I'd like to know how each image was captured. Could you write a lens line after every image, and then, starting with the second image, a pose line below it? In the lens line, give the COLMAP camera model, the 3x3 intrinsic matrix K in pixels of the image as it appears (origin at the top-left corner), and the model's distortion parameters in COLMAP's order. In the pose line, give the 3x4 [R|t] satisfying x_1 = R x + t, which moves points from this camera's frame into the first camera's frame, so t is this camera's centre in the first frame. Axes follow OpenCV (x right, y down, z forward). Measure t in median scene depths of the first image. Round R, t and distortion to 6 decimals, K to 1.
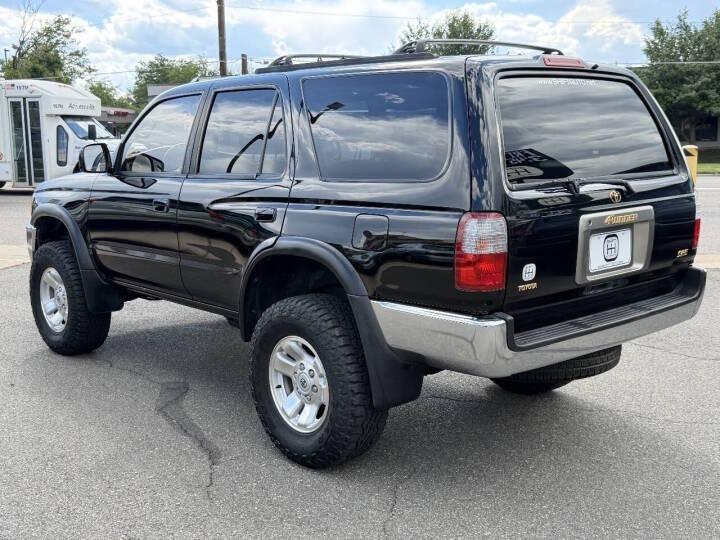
lens RADIAL K [[854.2, 0, 356.1], [0, 854.2, 270.1], [0, 0, 1]] dist [0.083936, 0.000000]
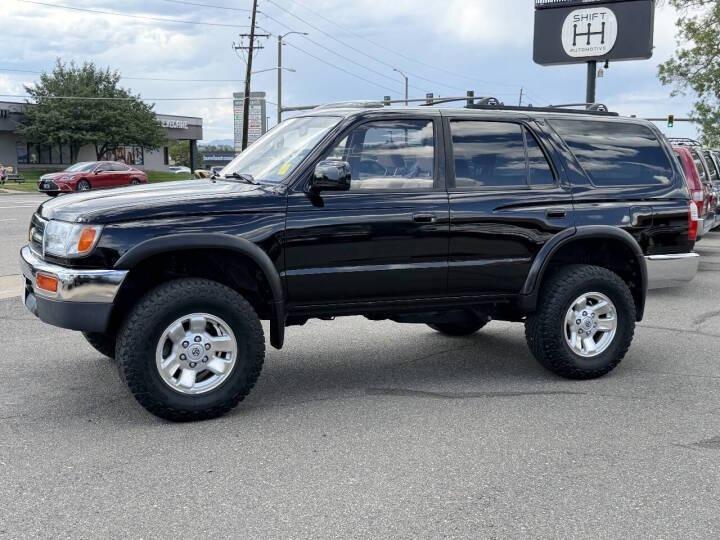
lens RADIAL K [[854.2, 0, 358.9], [0, 854.2, 268.3], [0, 0, 1]] dist [0.083936, 0.000000]
pose [[0.279715, -0.099669, 0.954896, -1.539295], [0.131262, 0.989227, 0.064802, -0.109237], [-0.951068, 0.107215, 0.289785, 0.903835]]
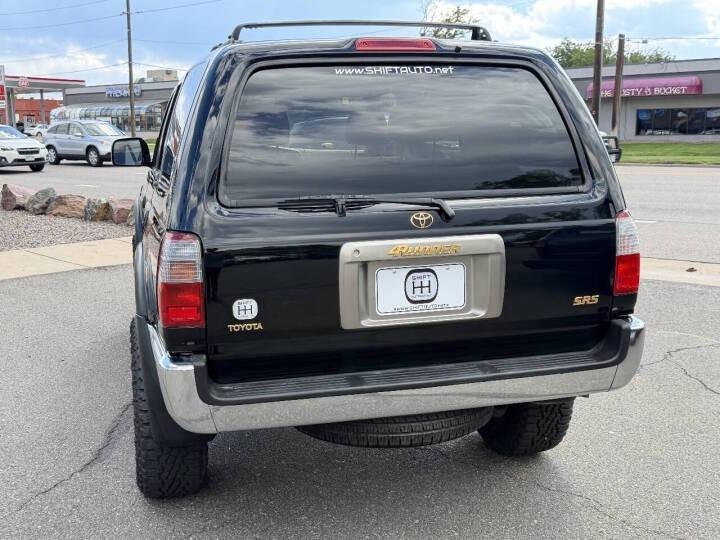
lens RADIAL K [[854.2, 0, 363.7], [0, 854.2, 277.5], [0, 0, 1]] dist [0.083936, 0.000000]
pose [[0.894110, 0.081262, -0.440412, 0.523992], [-0.070442, 0.996677, 0.040891, -0.054801], [0.442272, -0.005538, 0.896864, 0.261589]]
